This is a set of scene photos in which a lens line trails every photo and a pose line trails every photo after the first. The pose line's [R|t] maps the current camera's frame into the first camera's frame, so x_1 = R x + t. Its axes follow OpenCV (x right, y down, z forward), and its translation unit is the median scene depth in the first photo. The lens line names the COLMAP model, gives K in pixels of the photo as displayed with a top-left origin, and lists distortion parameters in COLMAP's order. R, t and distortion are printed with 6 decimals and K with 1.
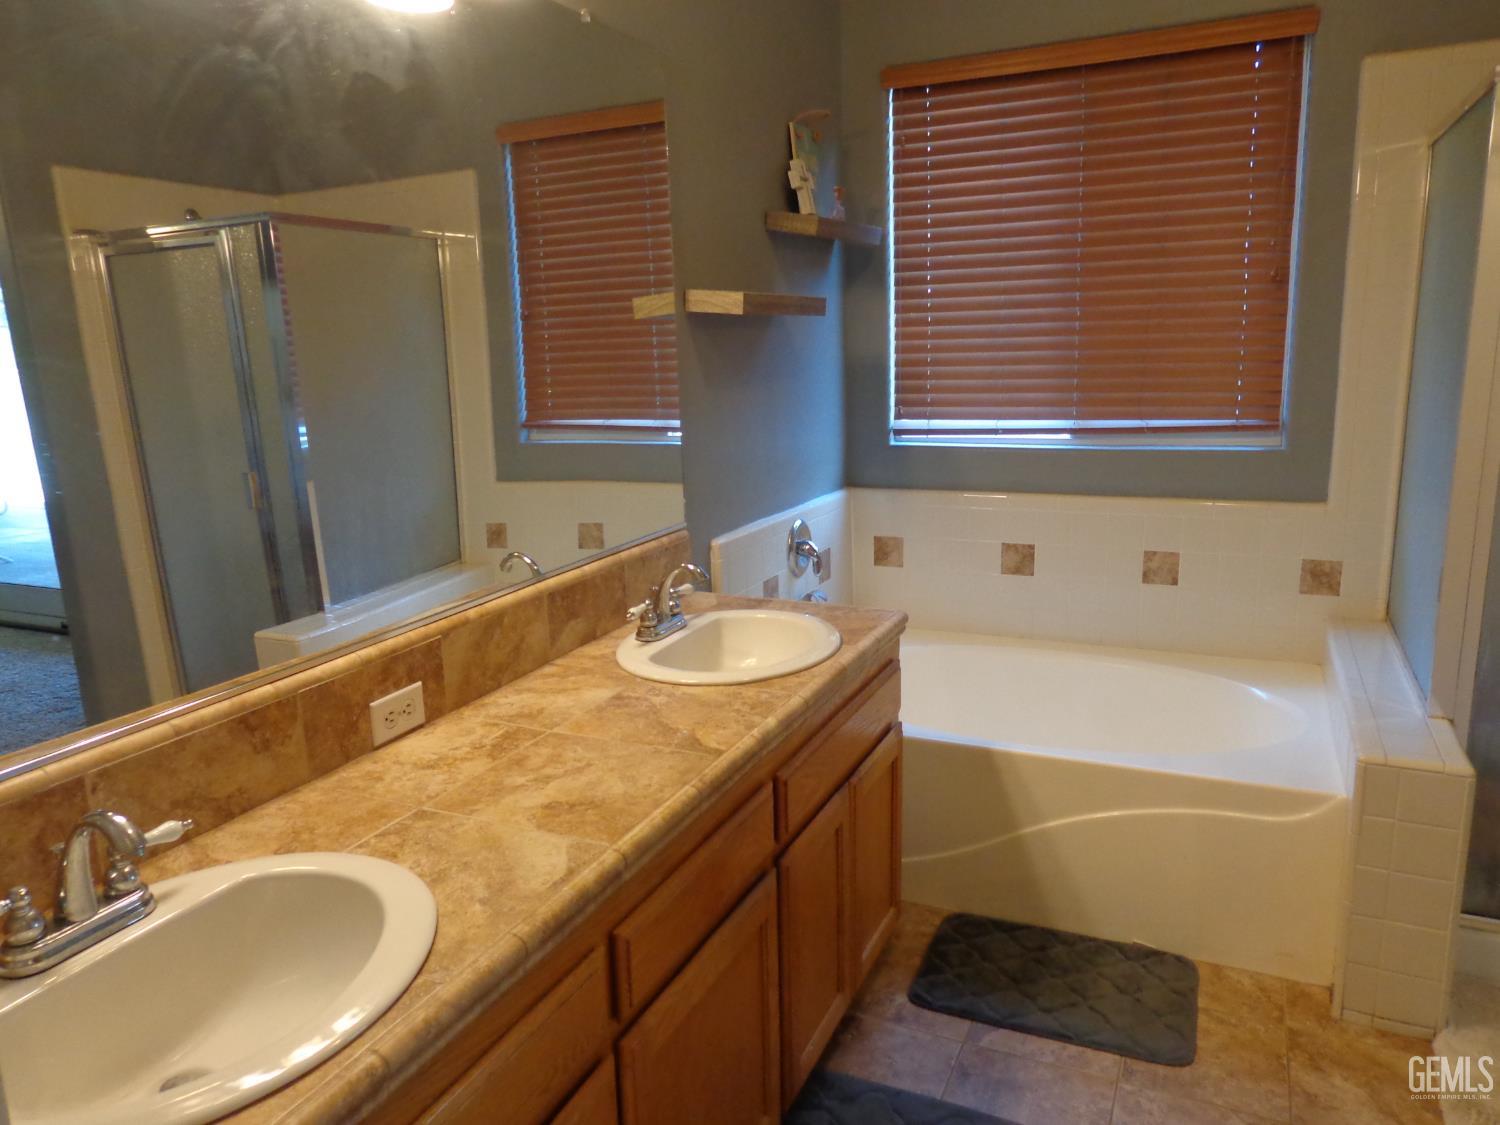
lens RADIAL K [[1048.0, 0, 748.6], [0, 1048.0, 564.8], [0, 0, 1]] dist [-0.002336, -0.000028]
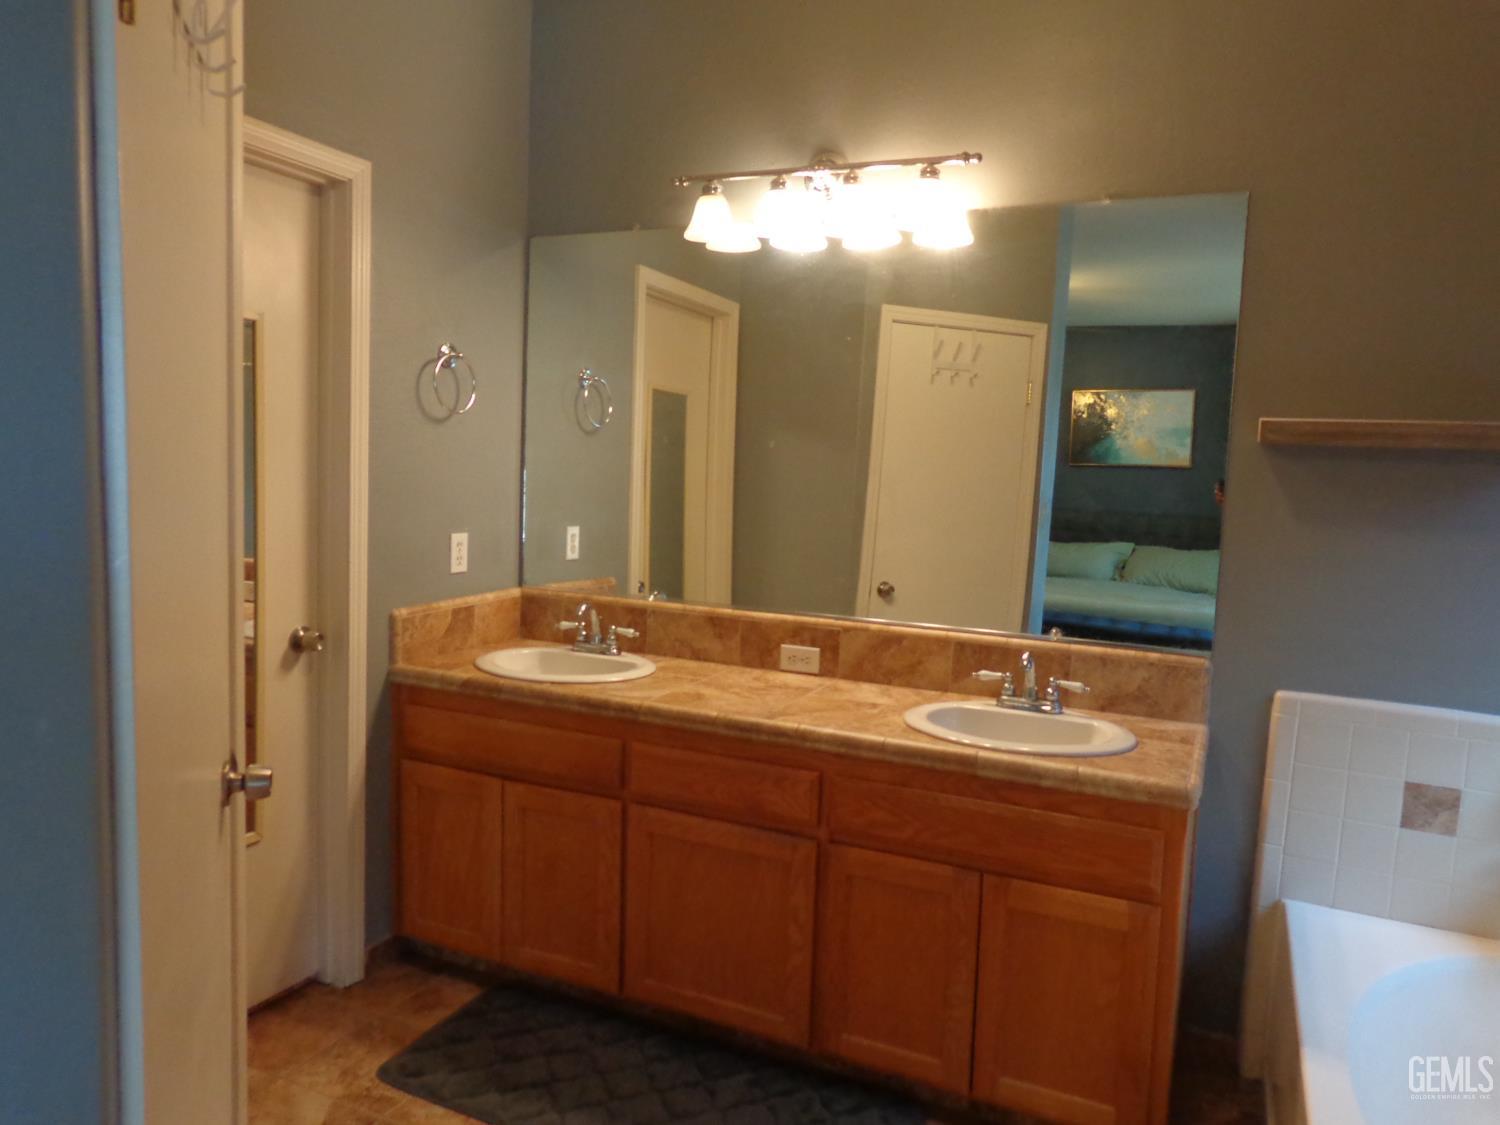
lens RADIAL K [[1048.0, 0, 748.2], [0, 1048.0, 565.8], [0, 0, 1]] dist [-0.002336, -0.000028]
pose [[0.003844, 0.121387, -0.992598, 1.384431], [-0.250483, 0.961078, 0.116563, -0.190810], [0.968113, 0.248181, 0.034100, 0.816673]]
